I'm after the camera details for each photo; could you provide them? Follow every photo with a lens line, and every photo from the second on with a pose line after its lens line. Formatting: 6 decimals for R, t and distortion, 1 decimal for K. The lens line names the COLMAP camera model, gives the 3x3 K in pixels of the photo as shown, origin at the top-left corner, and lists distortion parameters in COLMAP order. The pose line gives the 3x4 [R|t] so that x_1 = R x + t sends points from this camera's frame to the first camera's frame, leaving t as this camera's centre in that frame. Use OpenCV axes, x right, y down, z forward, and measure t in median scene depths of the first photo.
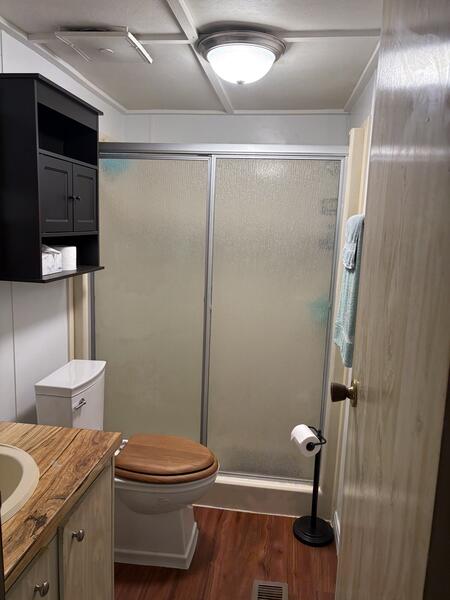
lens RADIAL K [[455.3, 0, 220.8], [0, 455.3, 301.4], [0, 0, 1]] dist [0.041575, -0.034971]
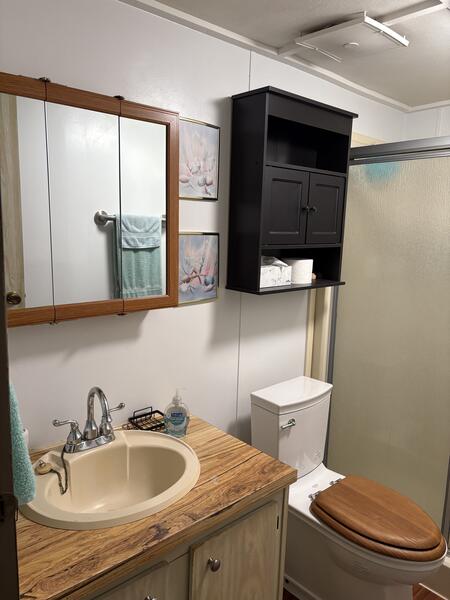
lens RADIAL K [[455.3, 0, 227.0], [0, 455.3, 300.6], [0, 0, 1]] dist [0.041575, -0.034971]
pose [[0.770936, 0.092907, -0.630100, 0.169651], [-0.109708, 0.993888, 0.012317, -0.028983], [0.627393, 0.059631, 0.776416, 0.166513]]
